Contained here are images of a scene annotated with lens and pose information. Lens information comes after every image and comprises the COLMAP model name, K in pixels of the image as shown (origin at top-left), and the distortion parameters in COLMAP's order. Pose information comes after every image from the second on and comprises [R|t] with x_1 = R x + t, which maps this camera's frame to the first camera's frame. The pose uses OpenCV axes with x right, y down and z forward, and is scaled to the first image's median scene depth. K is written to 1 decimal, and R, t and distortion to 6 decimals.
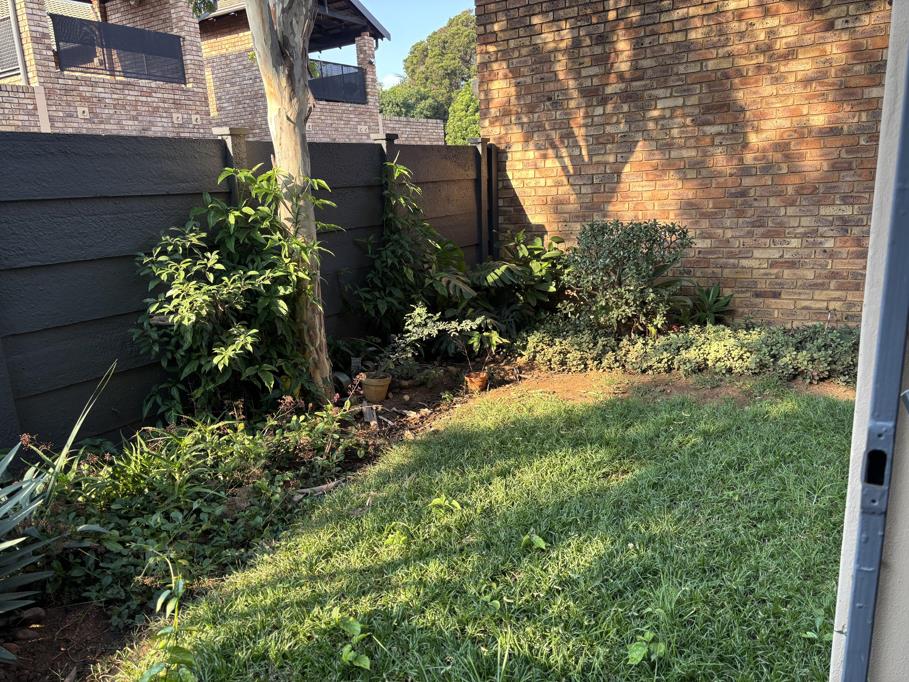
lens RADIAL K [[690.2, 0, 454.1], [0, 690.2, 339.9], [0, 0, 1]] dist [0.037598, -0.015586]
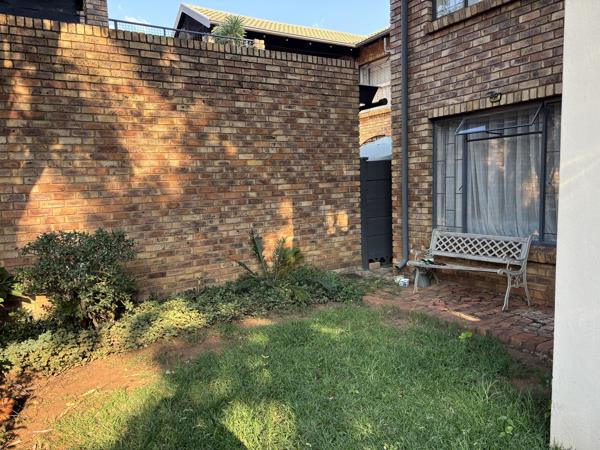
lens RADIAL K [[455.6, 0, 299.2], [0, 455.6, 226.5], [0, 0, 1]] dist [0.037598, -0.015586]
pose [[0.466548, -0.048683, 0.883155, -0.260772], [0.209068, 0.976260, -0.056630, -0.049441], [-0.859432, 0.211060, 0.465650, 0.277409]]
